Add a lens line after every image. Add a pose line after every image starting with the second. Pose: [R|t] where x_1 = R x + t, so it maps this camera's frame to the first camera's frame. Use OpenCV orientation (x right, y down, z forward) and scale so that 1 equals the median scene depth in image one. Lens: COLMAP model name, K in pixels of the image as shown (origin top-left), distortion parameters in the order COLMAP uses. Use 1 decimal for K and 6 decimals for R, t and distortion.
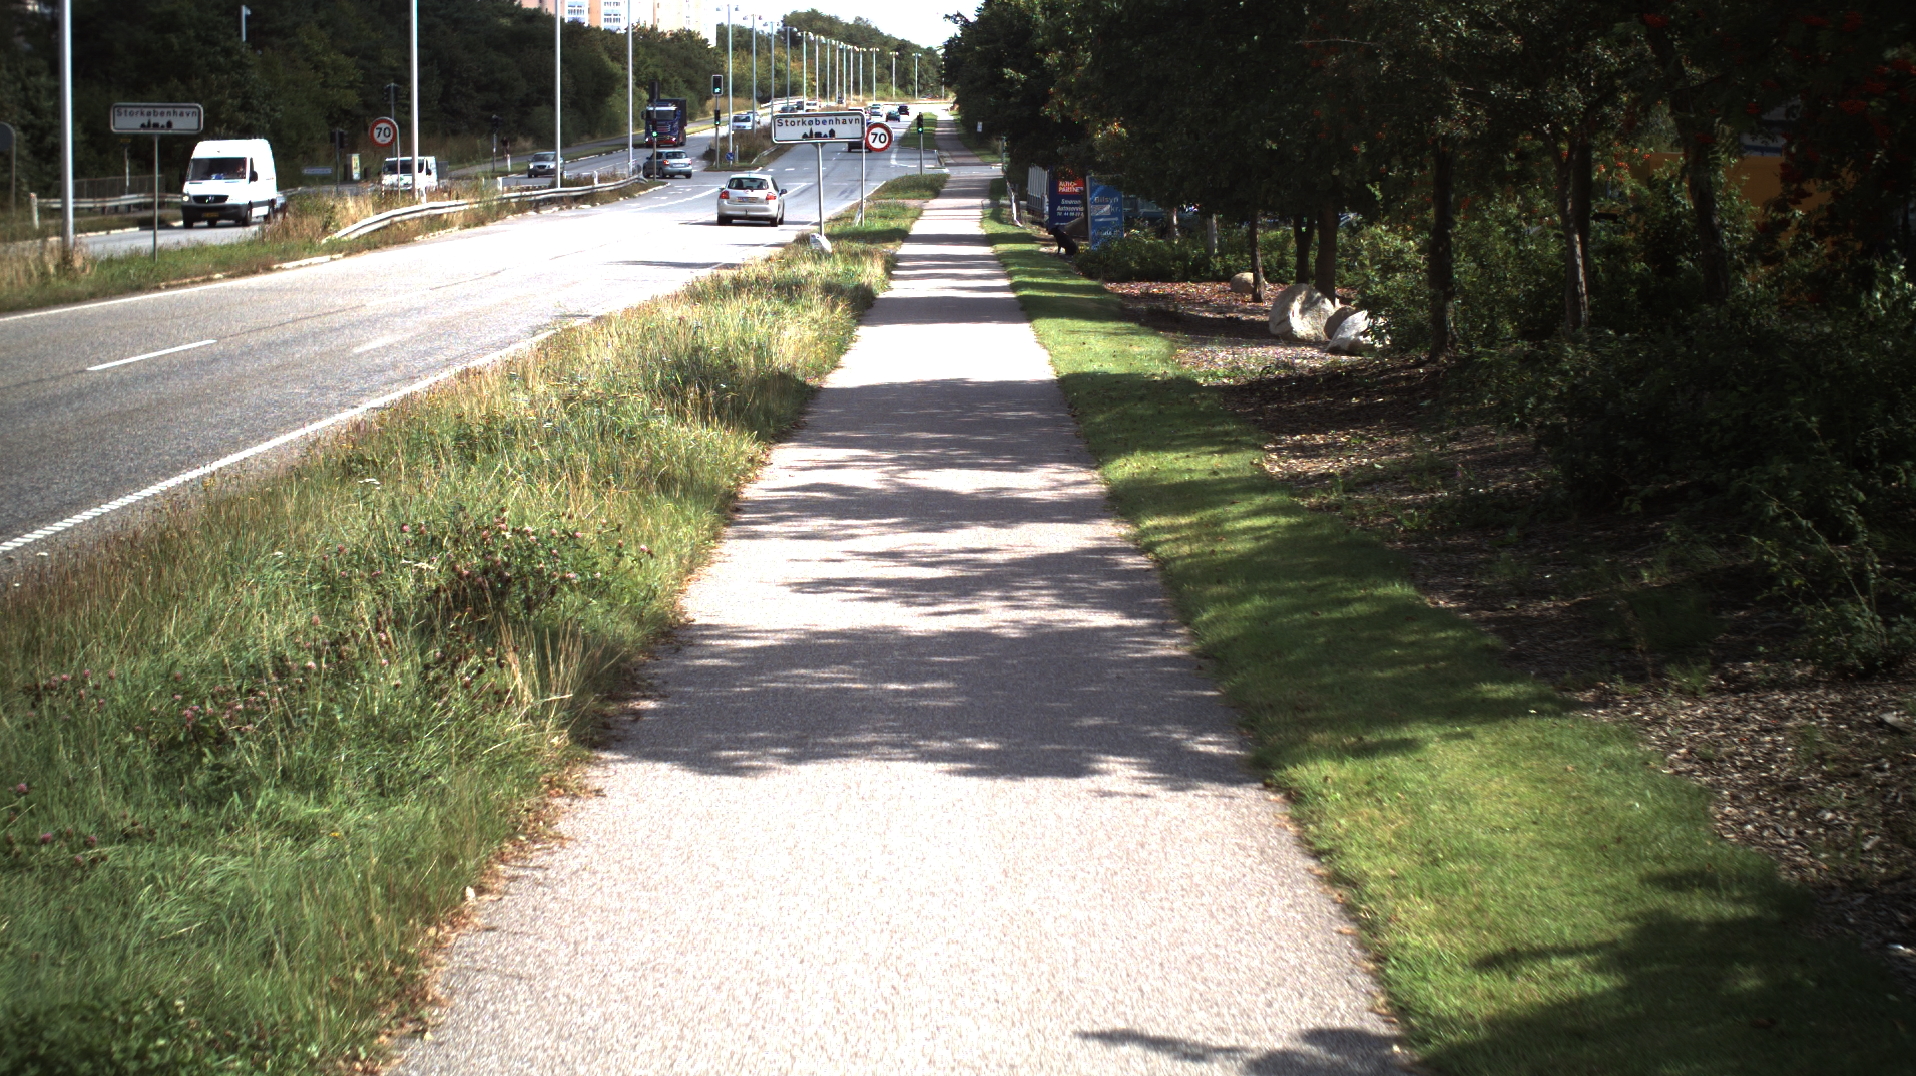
lens RADIAL K [[3200.3, 0, 958.0], [0, 3200.3, 538.0], [0, 0, 1]] dist [-0.286789, 0.355942]
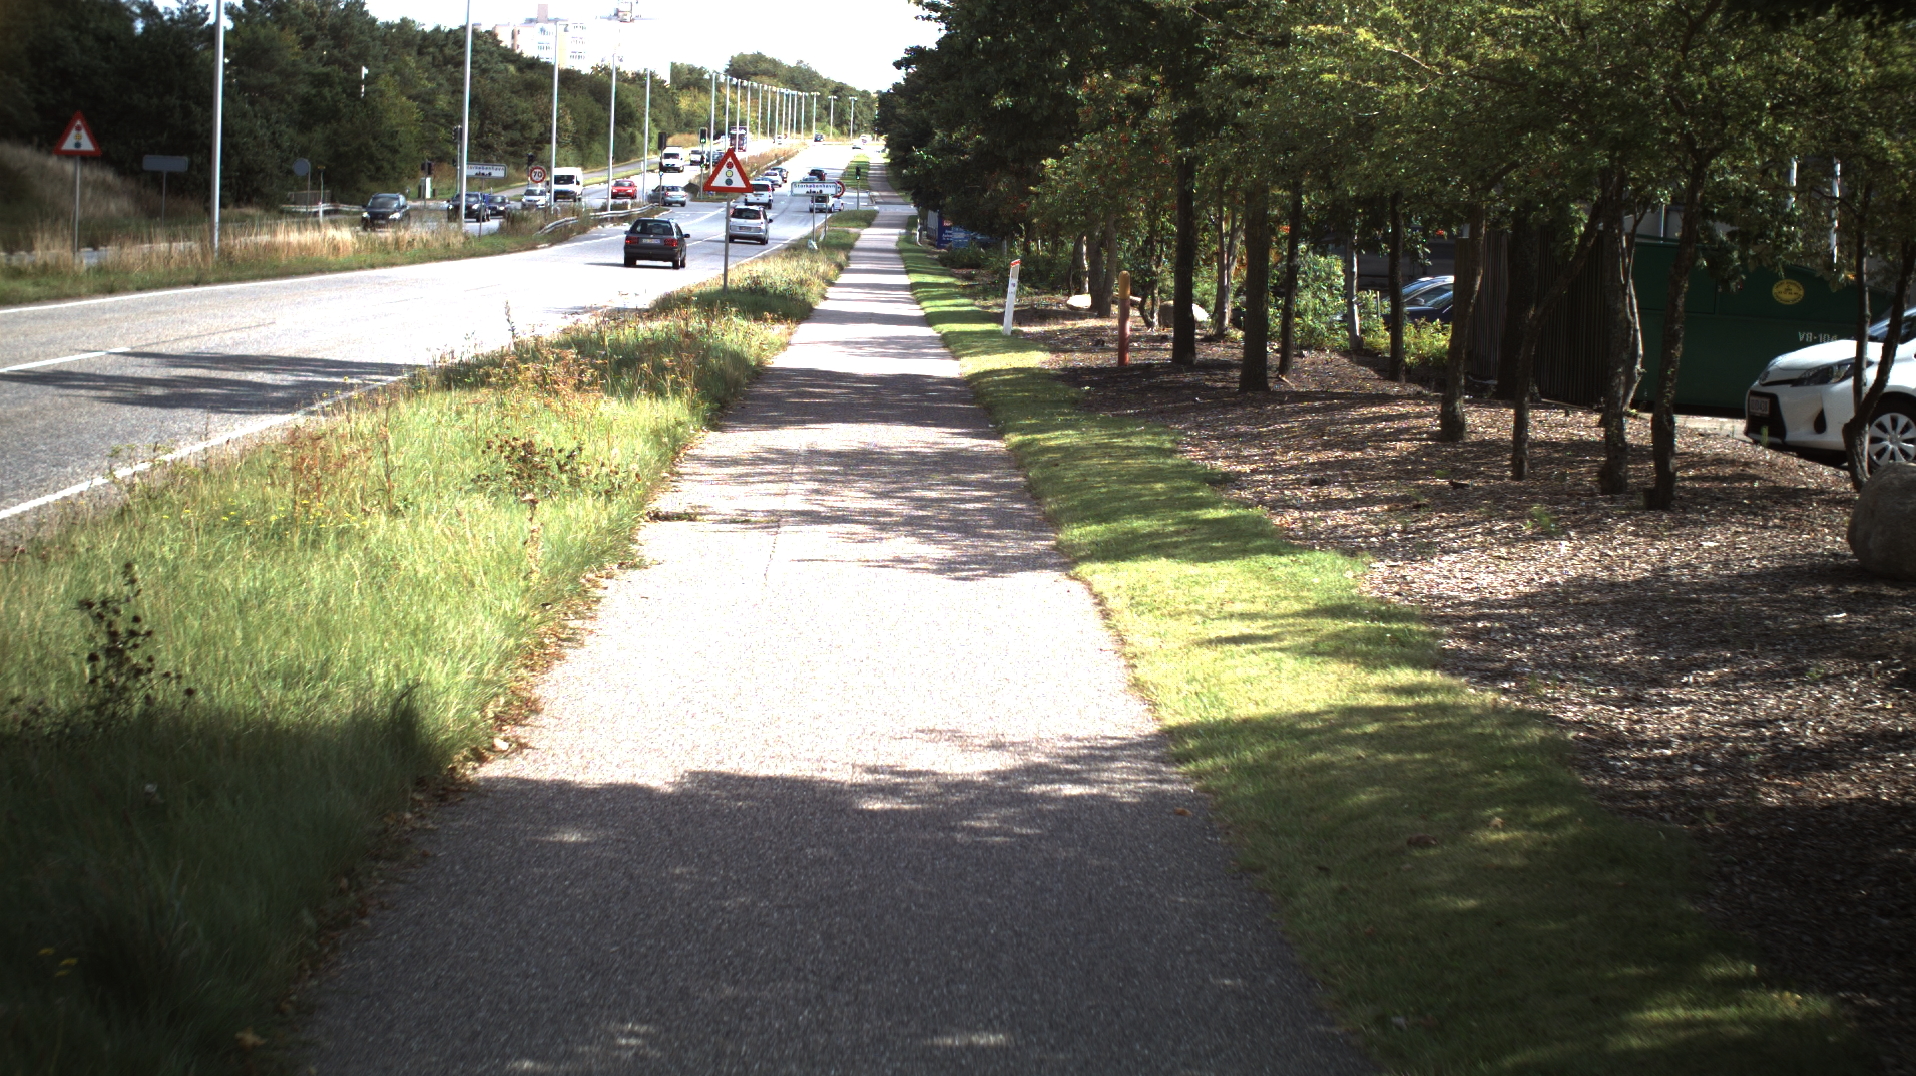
lens RADIAL K [[3200.3, 0, 958.0], [0, 3200.3, 538.0], [0, 0, 1]] dist [-0.286789, 0.355942]
pose [[0.999058, 0.035013, 0.025649, 0.002723], [-0.034730, 0.999332, -0.011399, 0.093871], [-0.026031, 0.010497, 0.999606, -0.851375]]
